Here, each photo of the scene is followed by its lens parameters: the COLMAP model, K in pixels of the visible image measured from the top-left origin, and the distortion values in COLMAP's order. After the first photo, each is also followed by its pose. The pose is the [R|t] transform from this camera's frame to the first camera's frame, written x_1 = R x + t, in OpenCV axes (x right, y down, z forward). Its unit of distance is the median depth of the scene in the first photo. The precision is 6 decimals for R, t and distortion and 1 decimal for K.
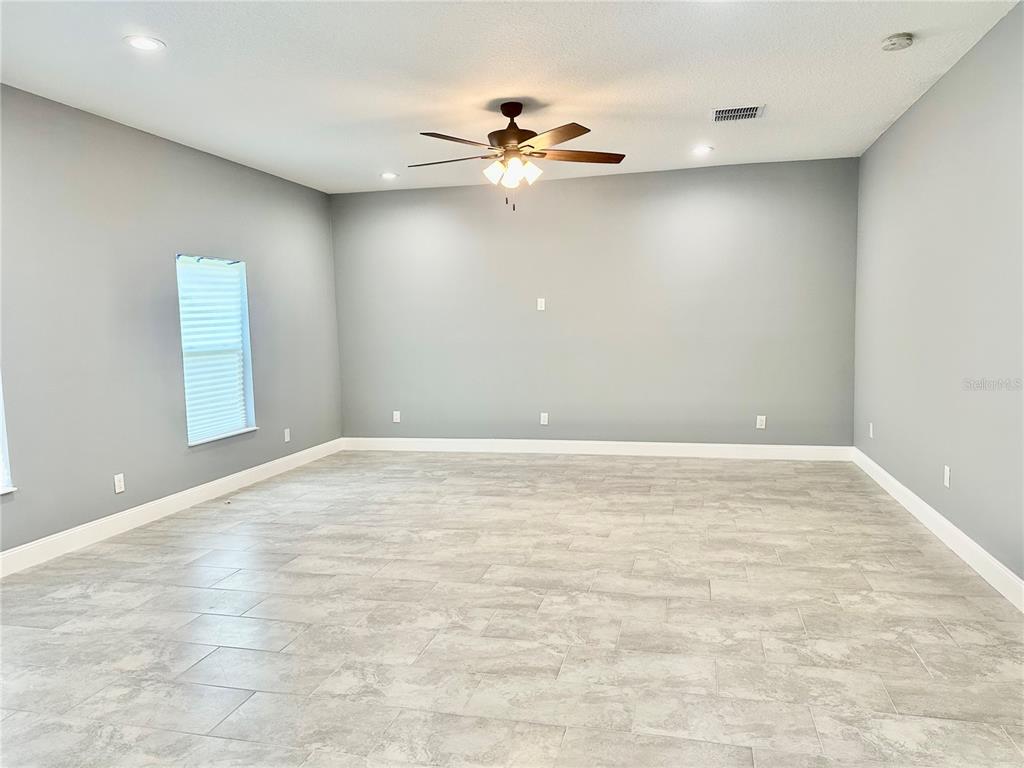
lens RADIAL K [[717.9, 0, 515.3], [0, 717.9, 390.5], [0, 0, 1]] dist [0.046806, -0.055969]
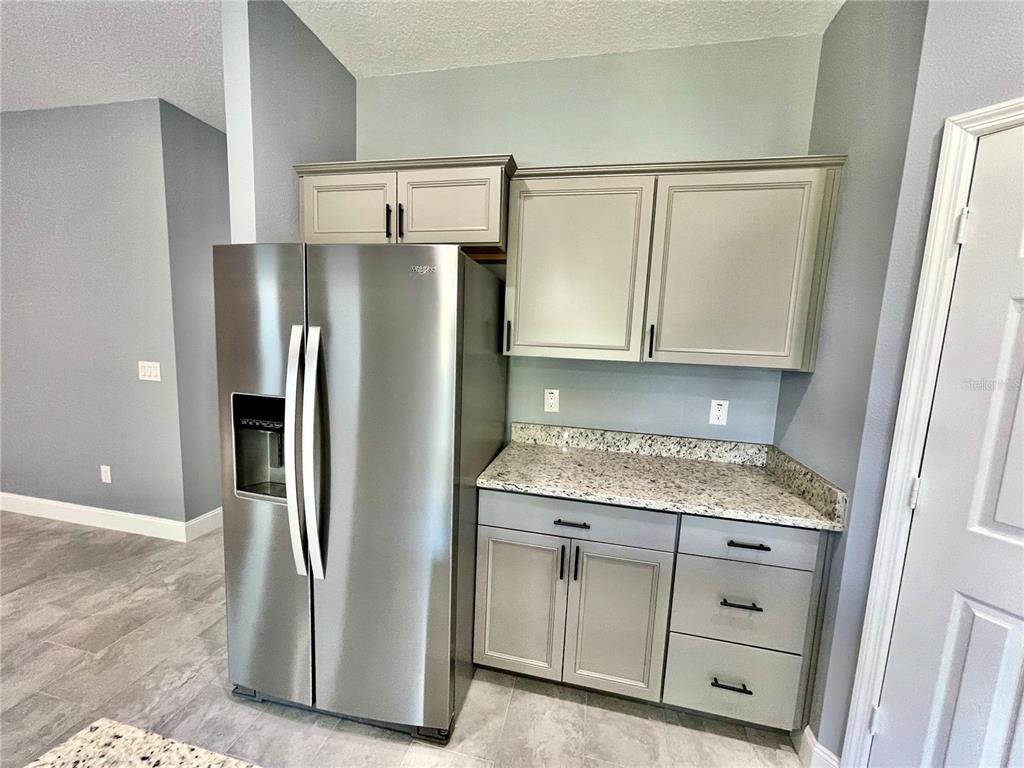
lens RADIAL K [[415.9, 0, 512.2], [0, 415.9, 385.9], [0, 0, 1]] dist [0.000122, 0.000013]
pose [[-0.024090, -0.102720, 0.994419, -0.178378], [0.055530, 0.993034, 0.103922, -0.015168], [-0.998166, 0.057724, -0.018218, -0.056340]]
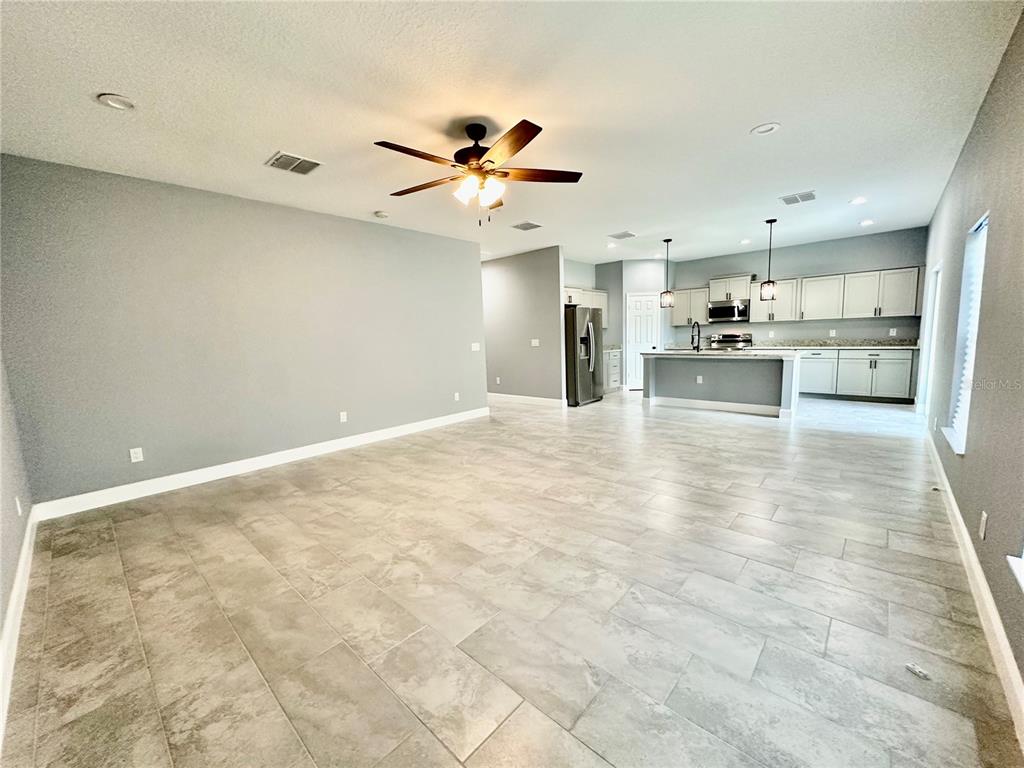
lens RADIAL K [[408.7, 0, 509.3], [0, 408.7, 387.5], [0, 0, 1]] dist [-0.006578, 0.001729]
pose [[-0.873674, -0.008317, 0.486441, -0.393791], [0.102488, 0.974271, 0.200731, -0.152167], [-0.475595, 0.225227, -0.850342, 1.797672]]
